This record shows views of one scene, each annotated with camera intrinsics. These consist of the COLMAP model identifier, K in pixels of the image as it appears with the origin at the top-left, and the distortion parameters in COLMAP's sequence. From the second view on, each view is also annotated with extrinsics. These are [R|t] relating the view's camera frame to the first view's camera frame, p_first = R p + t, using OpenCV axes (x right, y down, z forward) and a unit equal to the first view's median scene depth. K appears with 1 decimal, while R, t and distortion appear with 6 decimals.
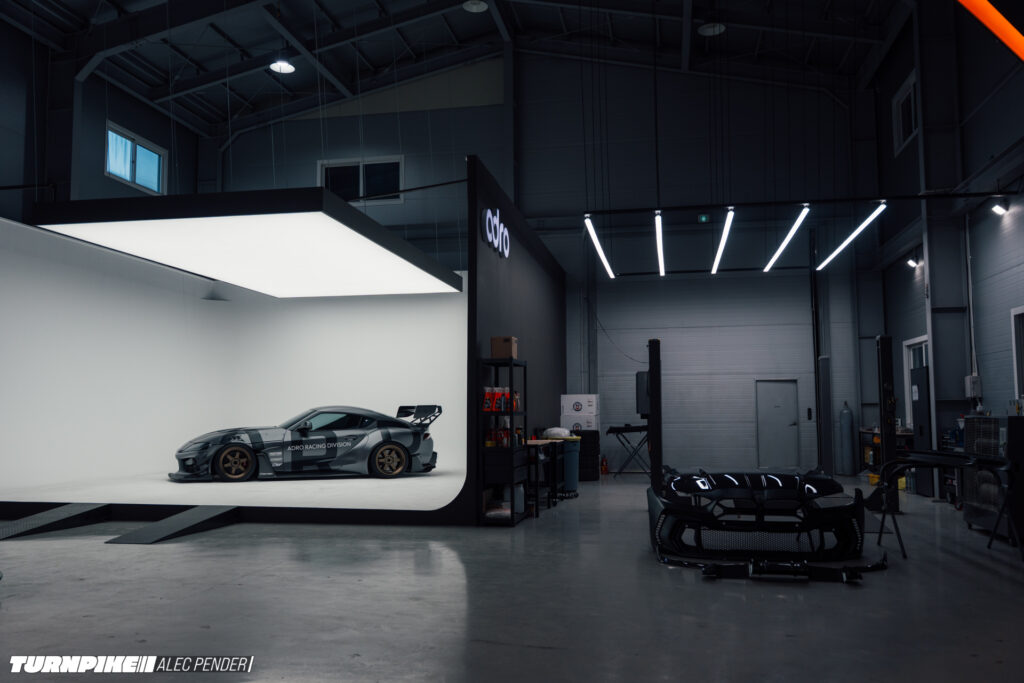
lens RADIAL K [[854.1, 0, 512.0], [0, 854.1, 341.5], [0, 0, 1]] dist [-0.001842, 0.001775]
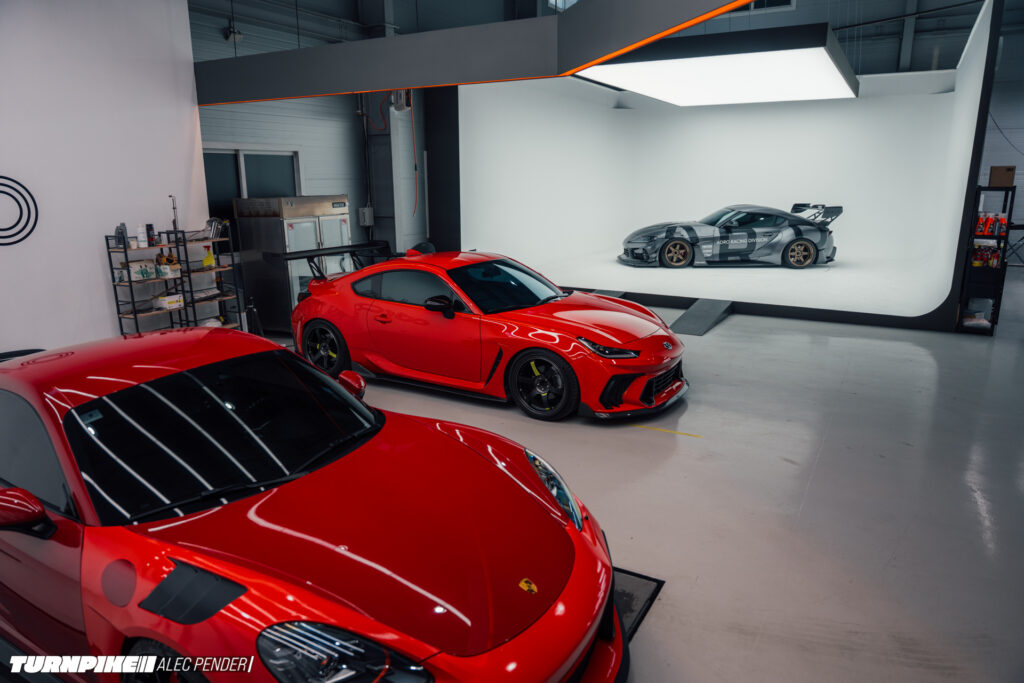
lens RADIAL K [[690.4, 0, 512.0], [0, 690.4, 341.5], [0, 0, 1]] dist [0.000709, -0.000318]
pose [[0.949607, 0.076368, -0.303996, -0.227707], [0.024291, 0.949017, 0.314288, -0.060258], [0.312499, -0.305834, 0.899338, -0.039316]]
